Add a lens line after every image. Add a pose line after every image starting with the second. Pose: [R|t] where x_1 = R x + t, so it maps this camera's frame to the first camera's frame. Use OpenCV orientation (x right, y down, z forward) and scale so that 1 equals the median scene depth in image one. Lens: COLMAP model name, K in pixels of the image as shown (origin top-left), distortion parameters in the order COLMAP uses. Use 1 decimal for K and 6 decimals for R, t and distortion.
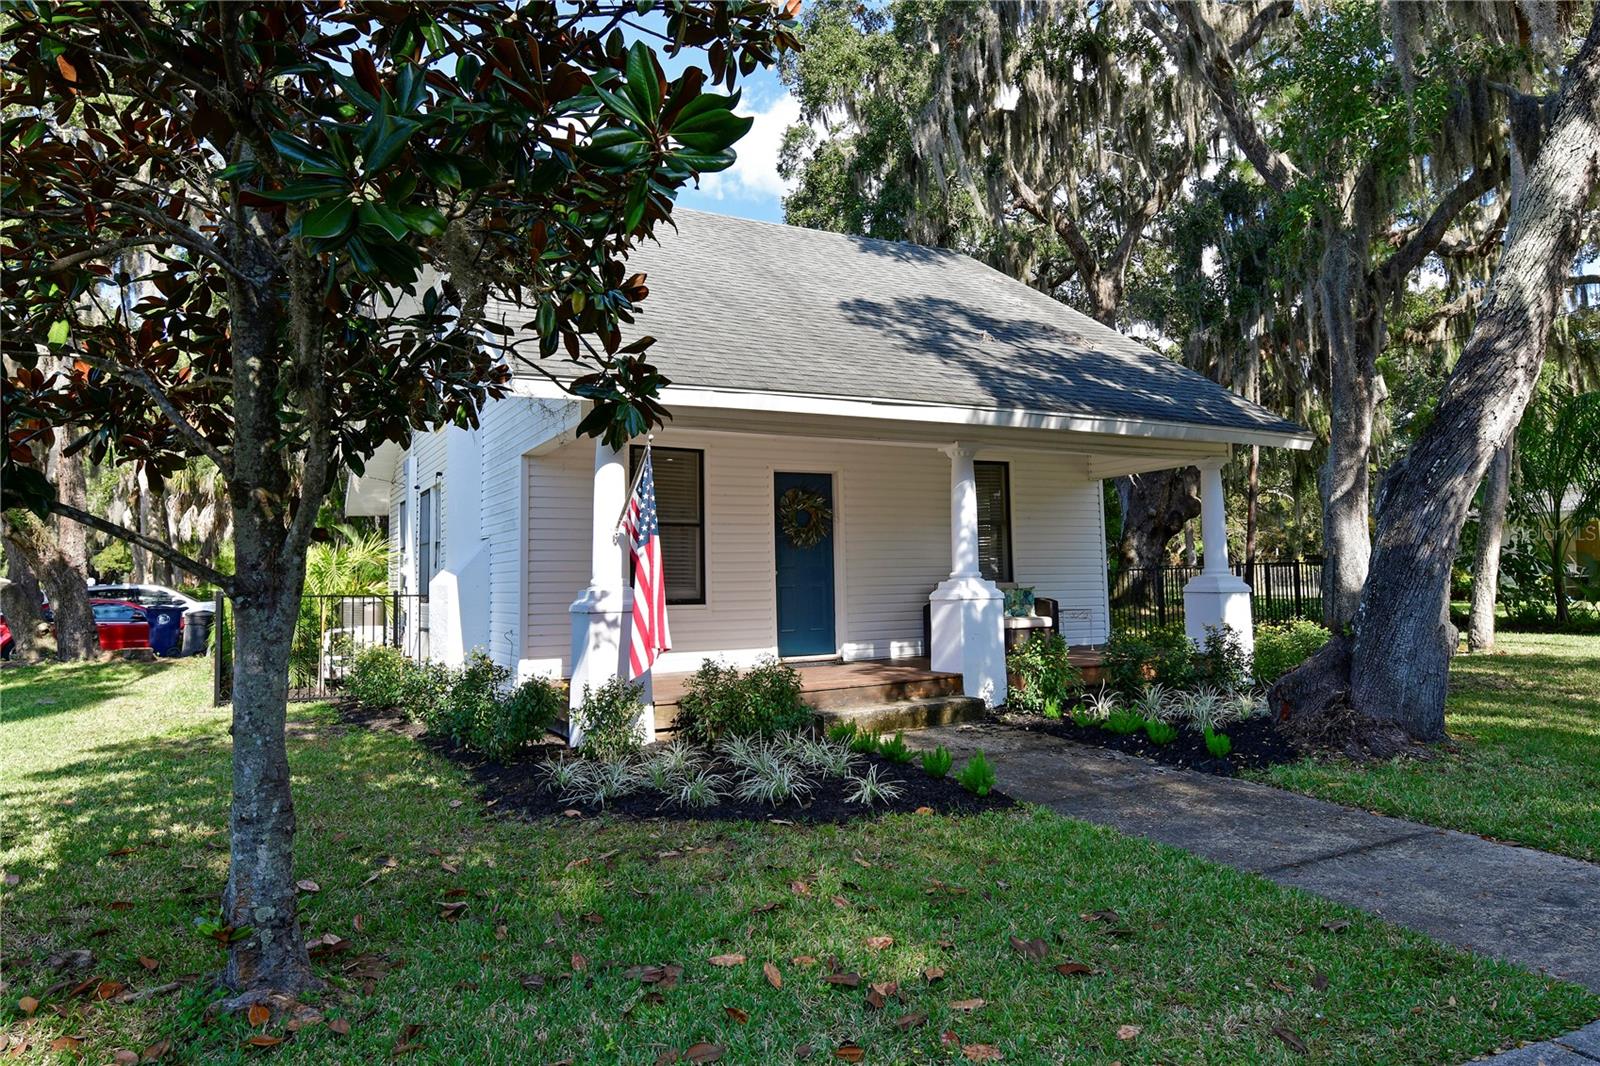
lens RADIAL K [[958.7, 0, 795.0], [0, 958.7, 508.5], [0, 0, 1]] dist [0.012723, -0.003350]
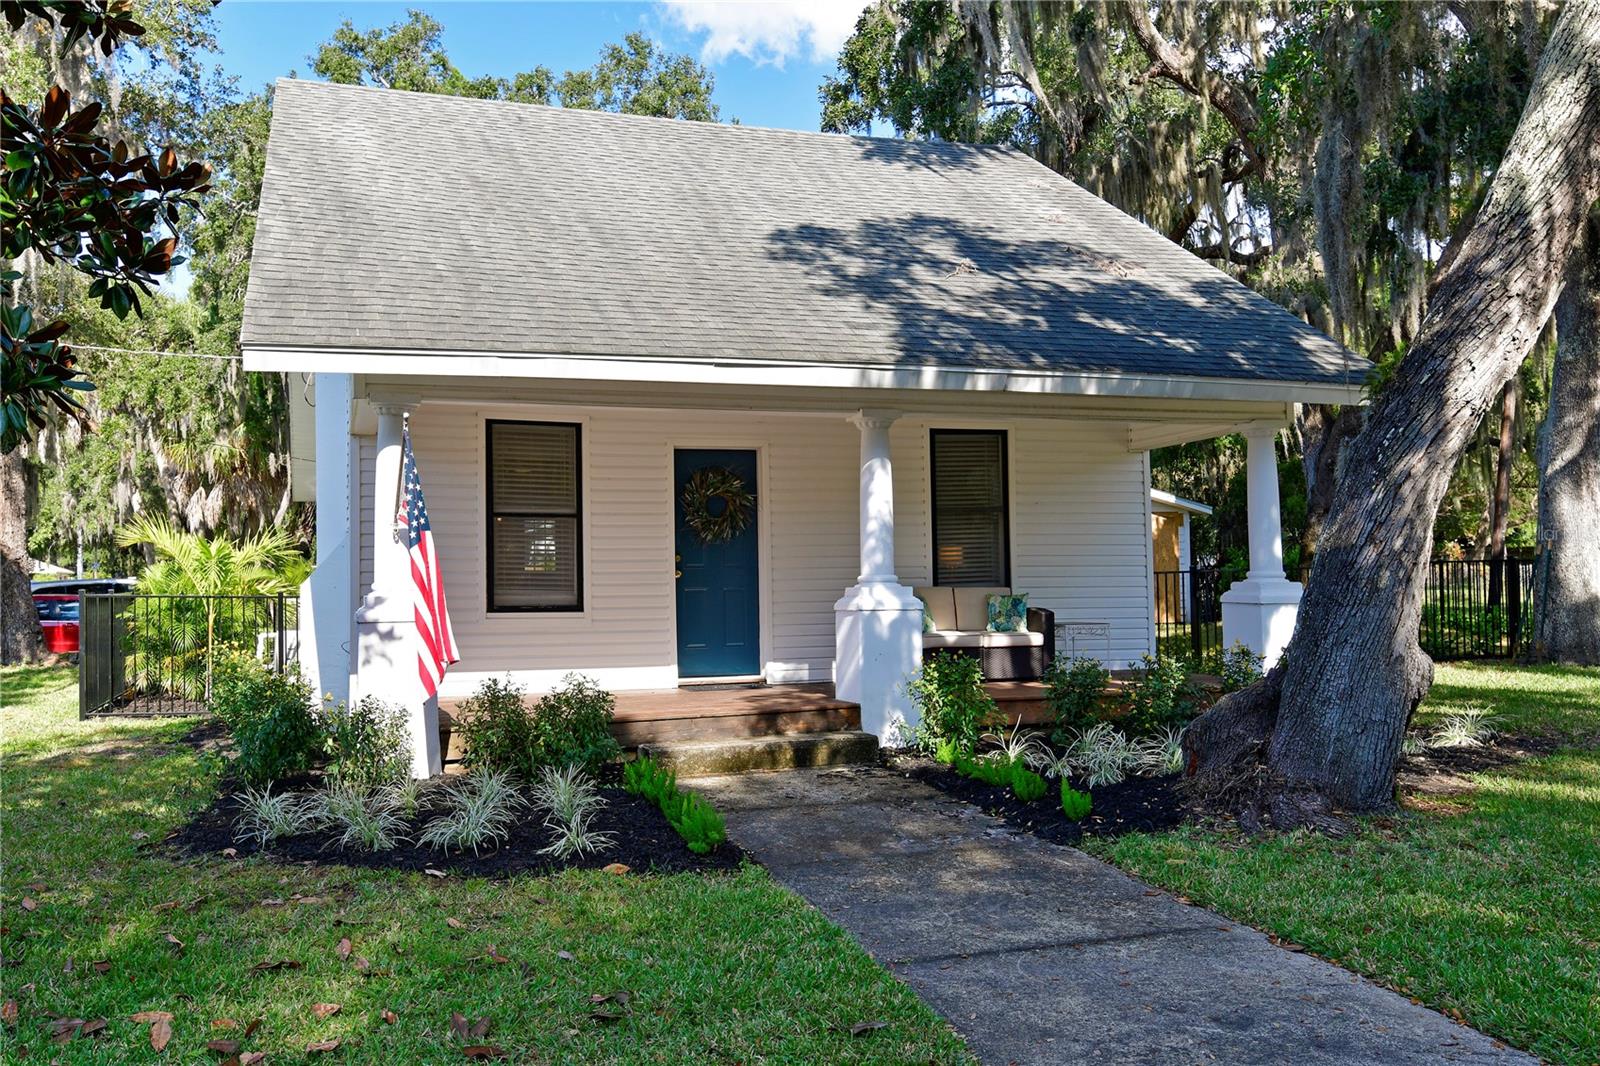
lens RADIAL K [[1241.2, 0, 800.0], [0, 1241.2, 533.0], [0, 0, 1]] dist [0.029822, 0.006517]
pose [[0.982304, 0.000044, -0.187292, 0.306527], [0.007853, 0.999111, 0.041421, -0.011039], [0.187127, -0.042159, 0.981431, -0.009101]]
